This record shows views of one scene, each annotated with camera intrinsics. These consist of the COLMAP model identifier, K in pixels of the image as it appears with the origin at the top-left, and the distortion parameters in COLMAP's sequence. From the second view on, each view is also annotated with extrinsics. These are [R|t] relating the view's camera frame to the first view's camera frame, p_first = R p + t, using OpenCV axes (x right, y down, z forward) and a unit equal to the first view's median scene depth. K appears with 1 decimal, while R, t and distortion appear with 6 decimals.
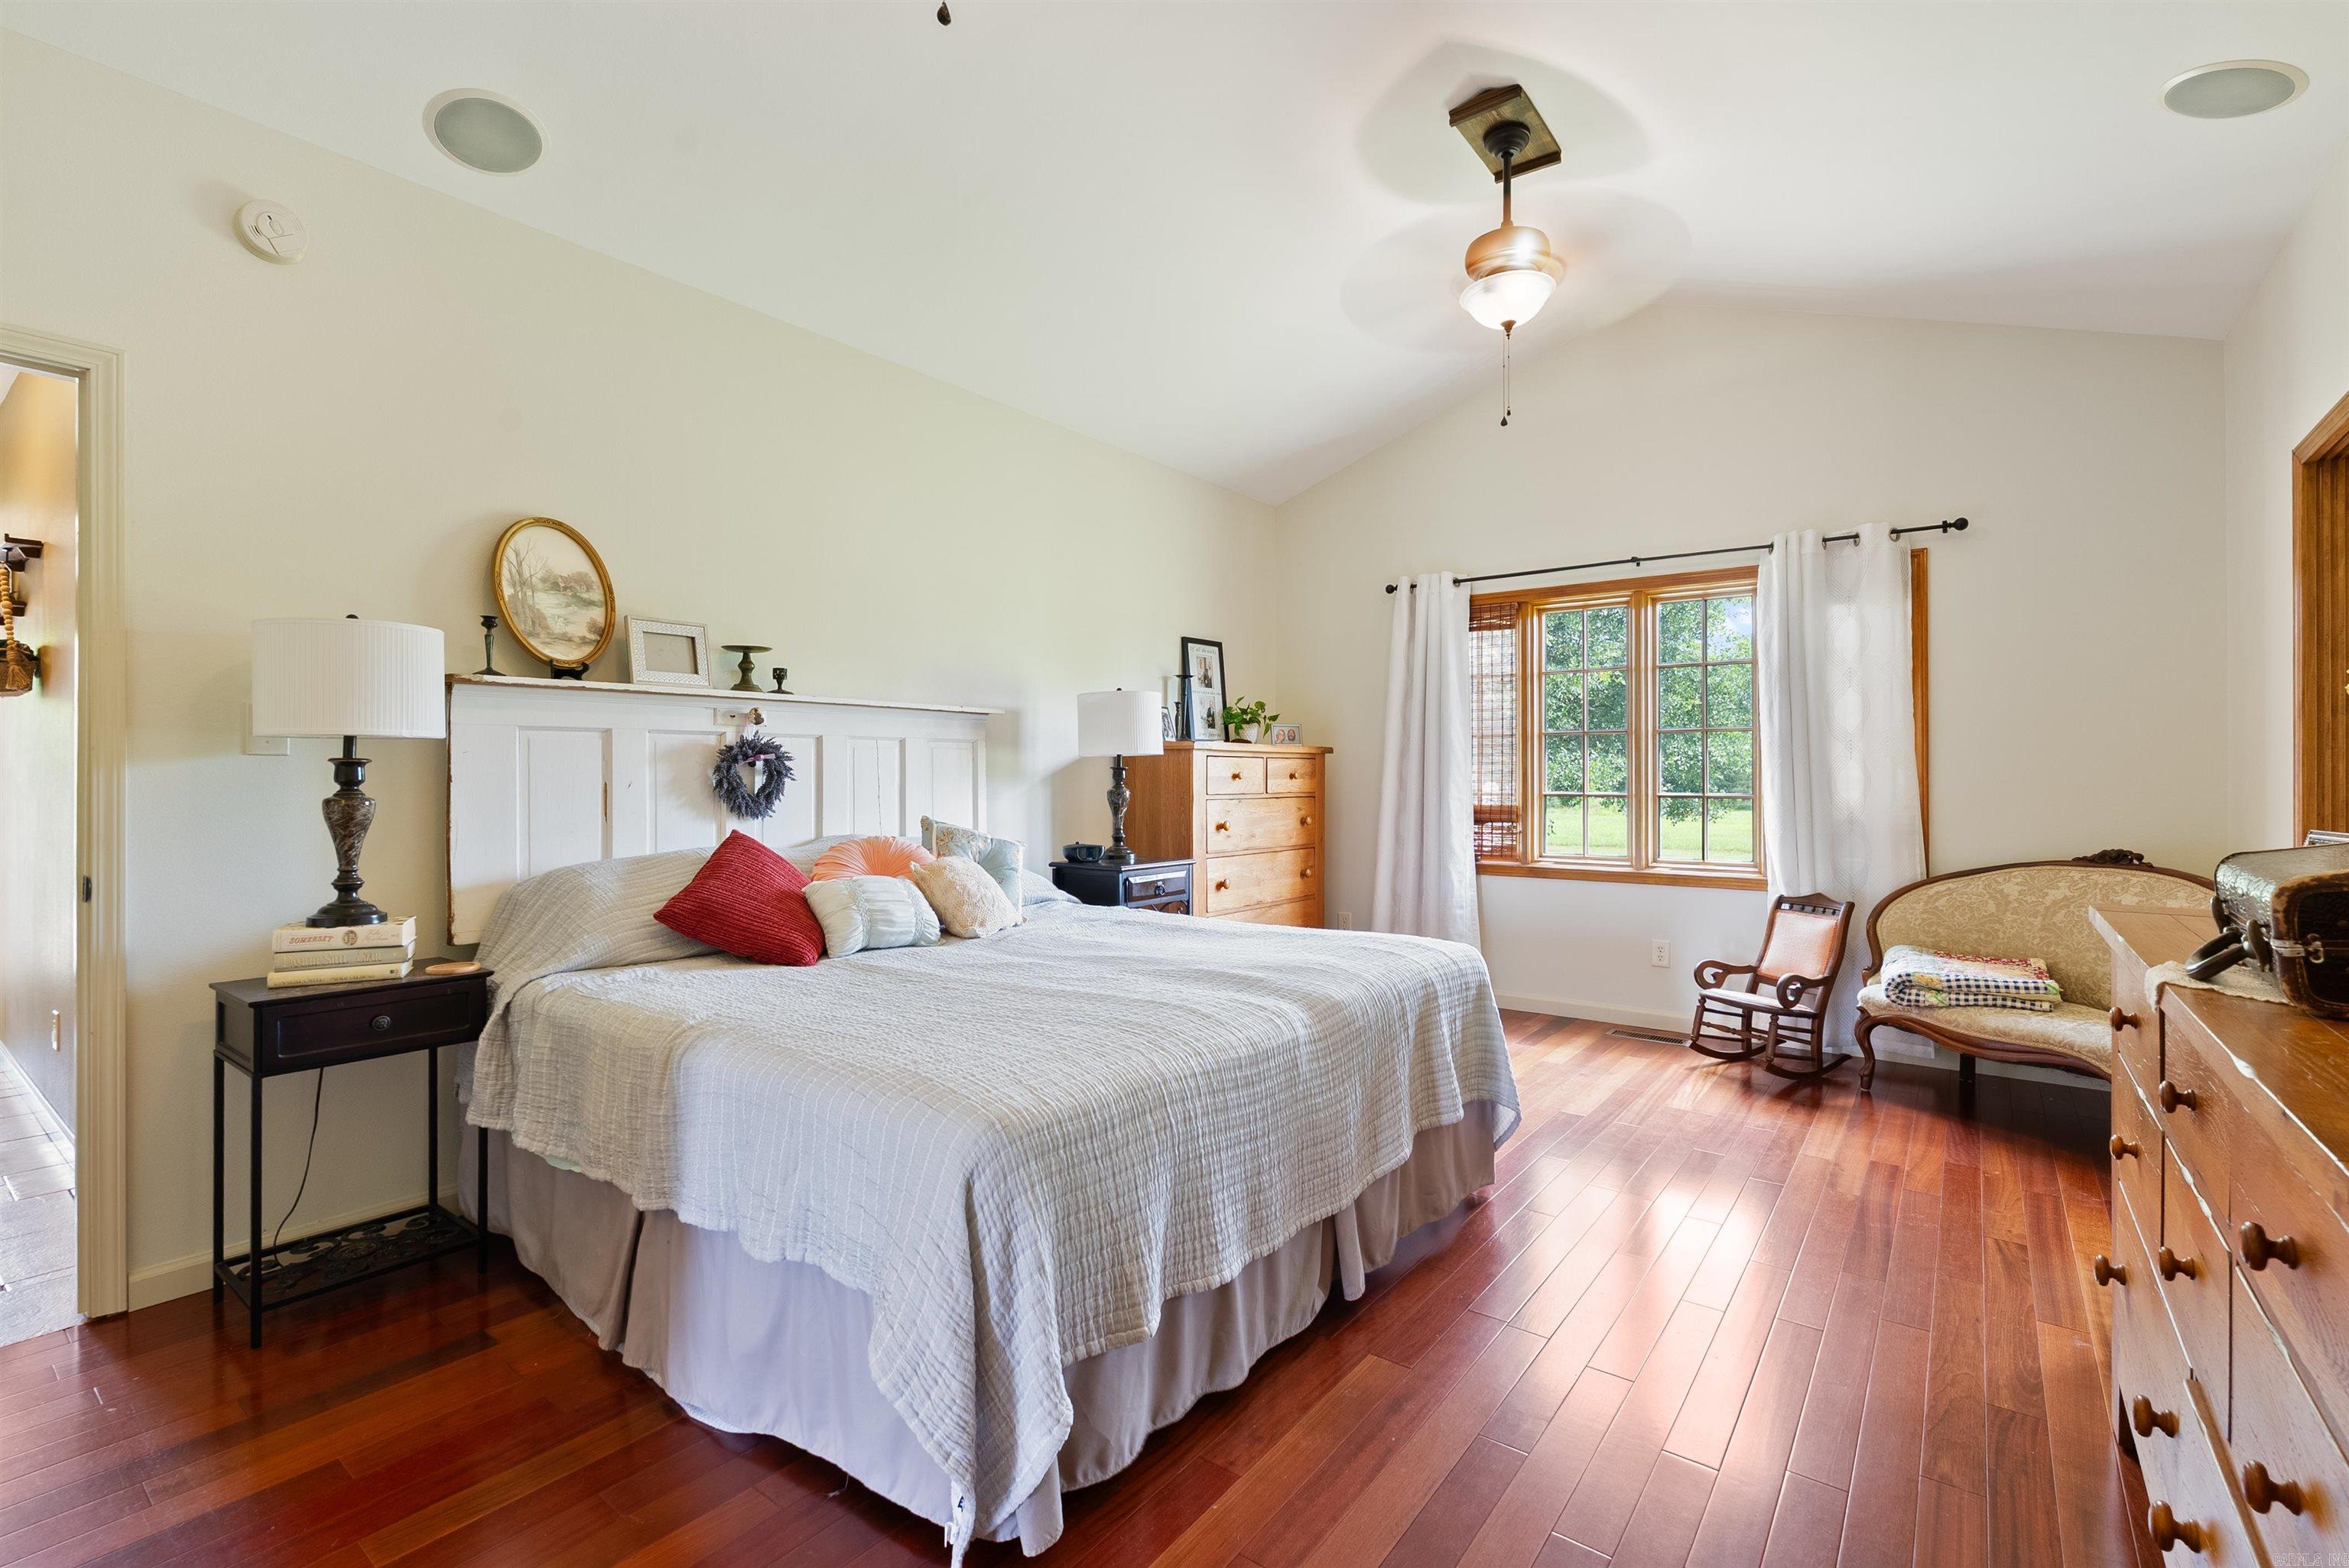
lens RADIAL K [[1050.2, 0, 1157.3], [0, 1050.2, 774.8], [0, 0, 1]] dist [-0.005344, 0.000302]
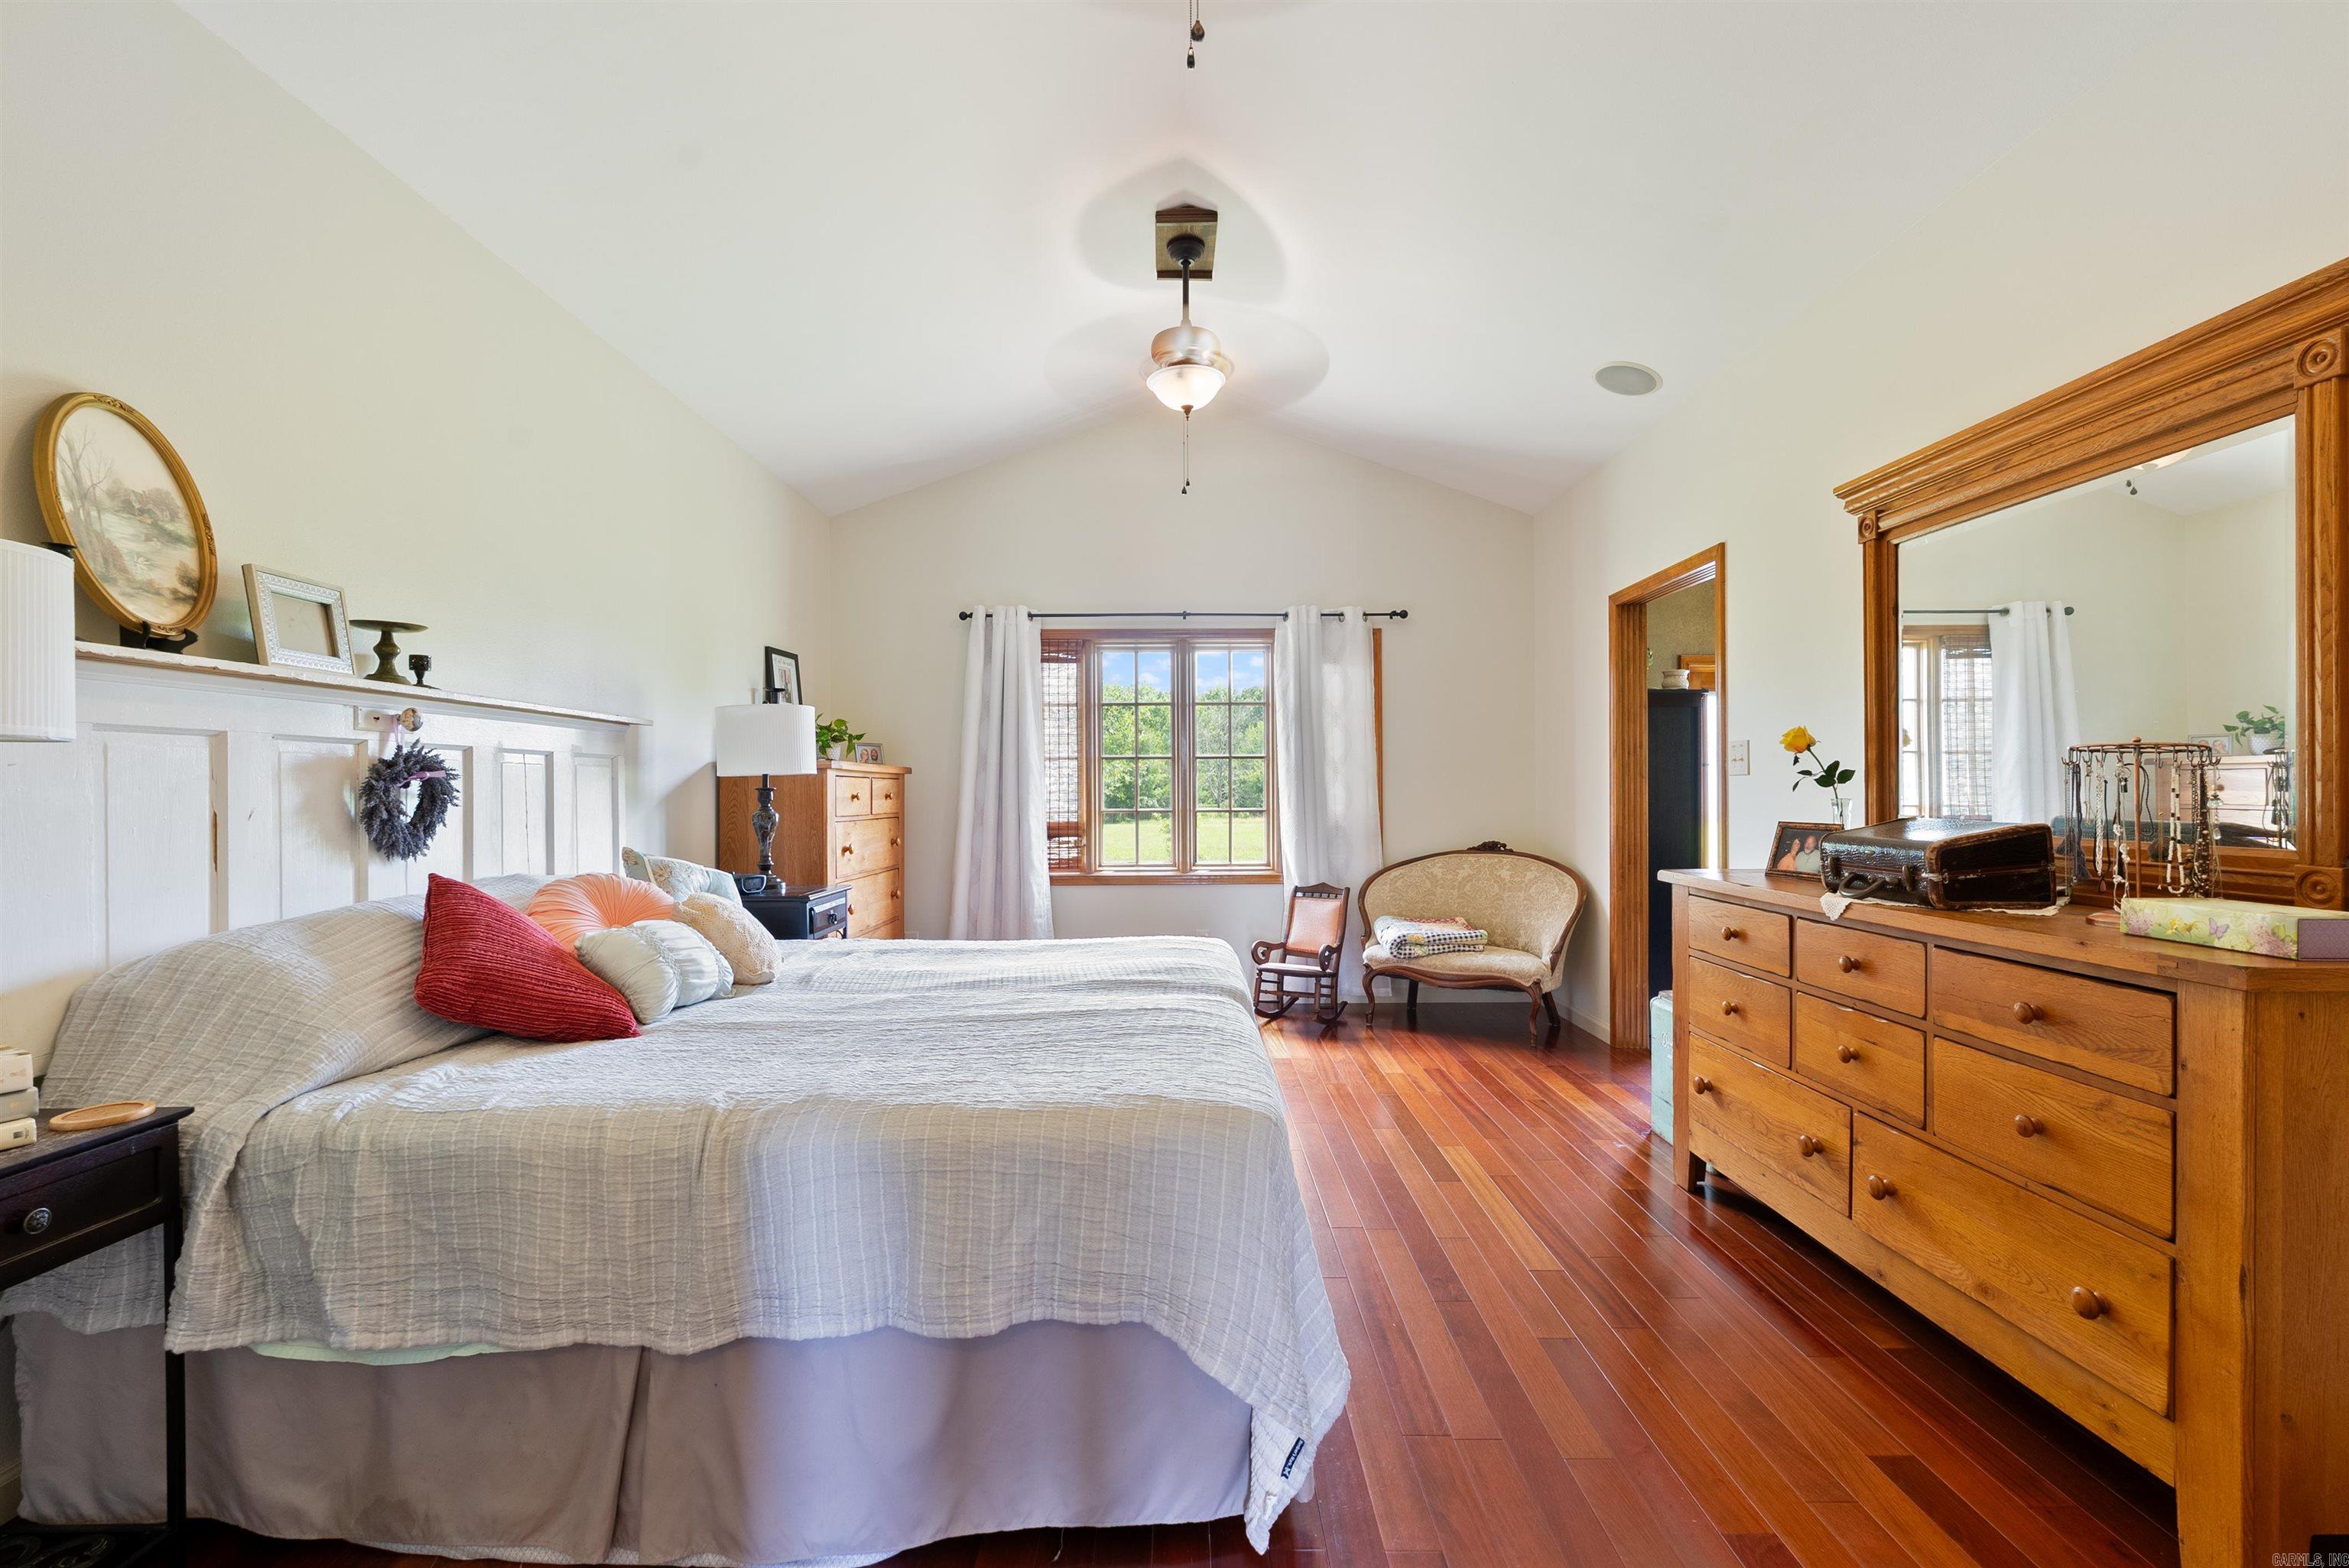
lens RADIAL K [[1050.2, 0, 1159.2], [0, 1050.2, 792.5], [0, 0, 1]] dist [-0.005344, 0.000302]
pose [[0.791407, -0.004395, 0.611273, -0.390503], [0.005740, 0.999983, -0.000243, -0.001259], [-0.611262, 0.003701, 0.791420, 0.092477]]
